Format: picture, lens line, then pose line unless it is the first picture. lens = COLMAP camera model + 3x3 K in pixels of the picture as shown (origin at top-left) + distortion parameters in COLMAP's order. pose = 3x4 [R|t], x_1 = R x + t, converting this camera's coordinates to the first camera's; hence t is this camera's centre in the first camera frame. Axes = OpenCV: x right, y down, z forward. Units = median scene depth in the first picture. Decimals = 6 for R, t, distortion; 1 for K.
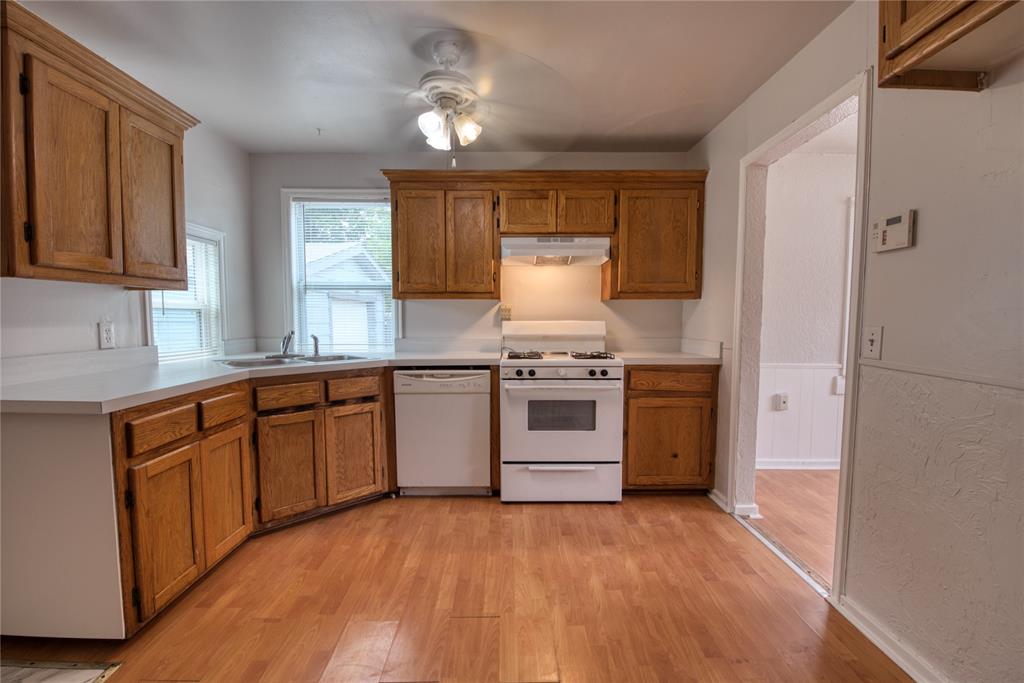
lens RADIAL K [[444.5, 0, 512.5], [0, 444.5, 348.0], [0, 0, 1]] dist [-0.008536, -0.007231]
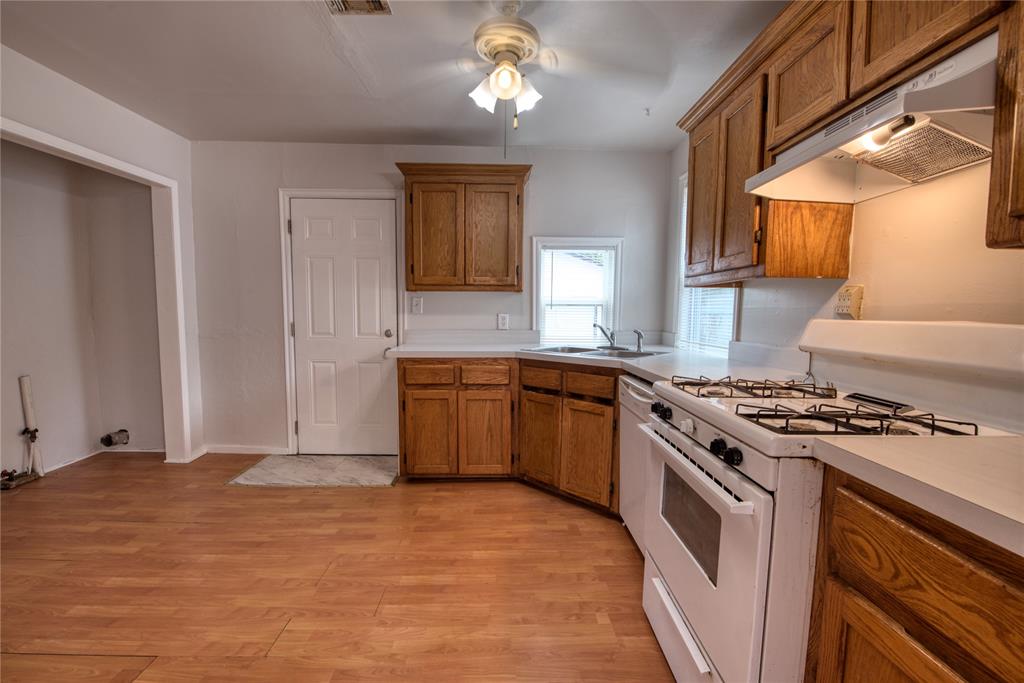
lens RADIAL K [[444.5, 0, 512.5], [0, 444.5, 348.0], [0, 0, 1]] dist [-0.008536, -0.007231]
pose [[0.009737, 0.081656, -0.996613, 0.607384], [-0.073981, 0.993988, 0.080718, -0.055262], [0.997212, 0.072945, 0.015719, 0.843724]]
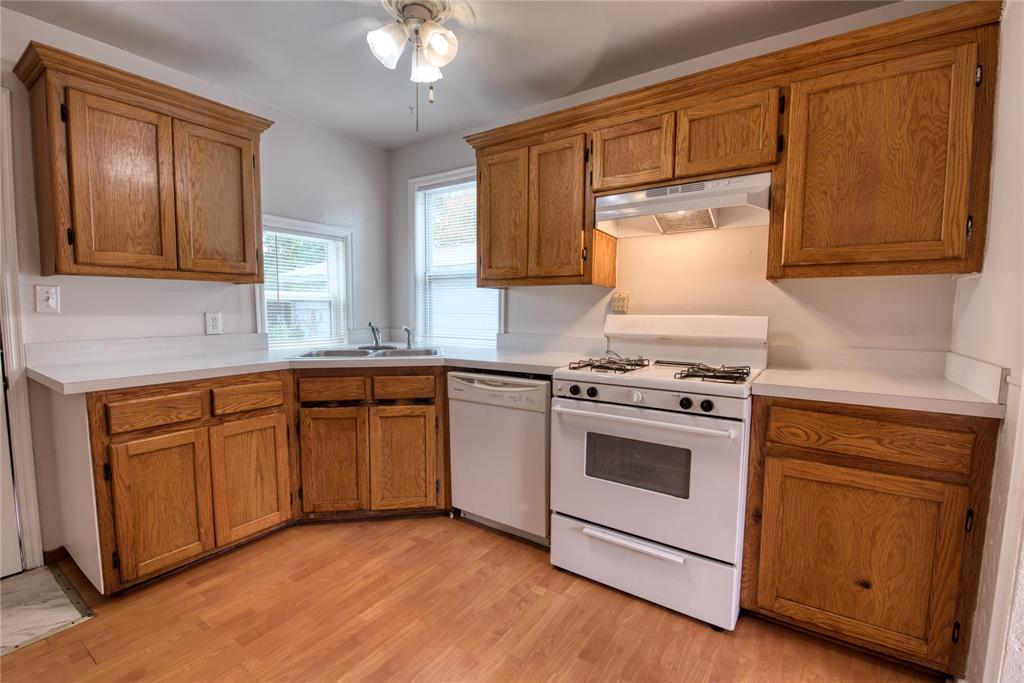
lens RADIAL K [[444.5, 0, 512.5], [0, 444.5, 348.0], [0, 0, 1]] dist [-0.008536, -0.007231]
pose [[0.820712, 0.053021, -0.568877, 0.341810], [-0.042923, 0.998593, 0.031148, -0.027763], [0.569728, -0.001146, 0.821833, 0.400623]]
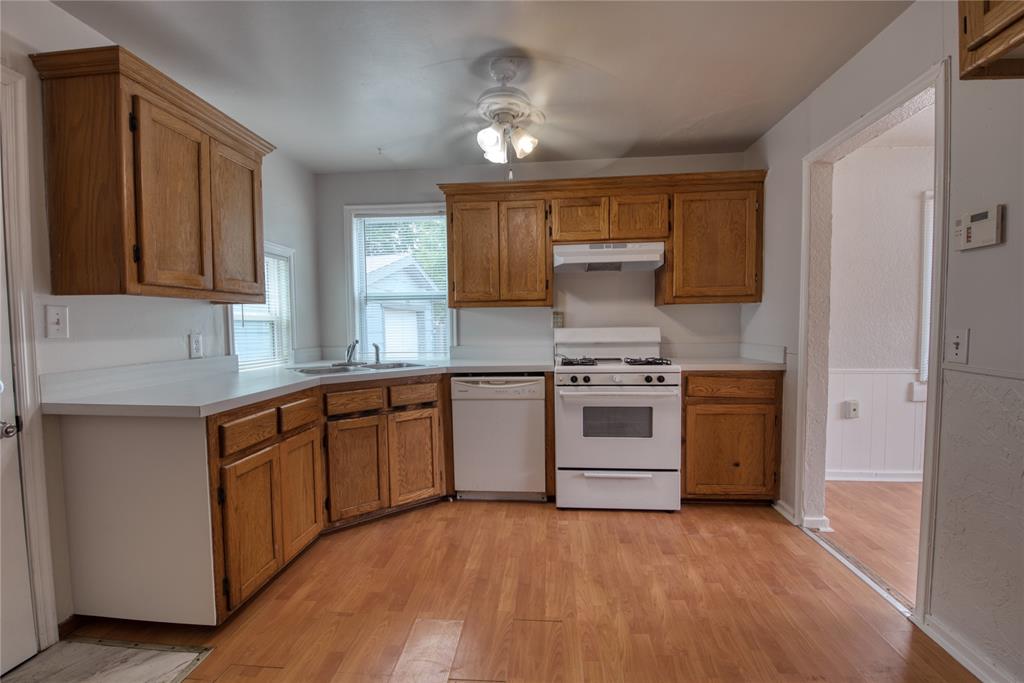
lens RADIAL K [[444.5, 0, 512.5], [0, 444.5, 348.0], [0, 0, 1]] dist [-0.008536, -0.007231]
pose [[0.995051, -0.009158, -0.098943, -0.024485], [0.007652, 0.999849, -0.015596, -0.000107], [0.099071, 0.014761, 0.994971, -0.015449]]
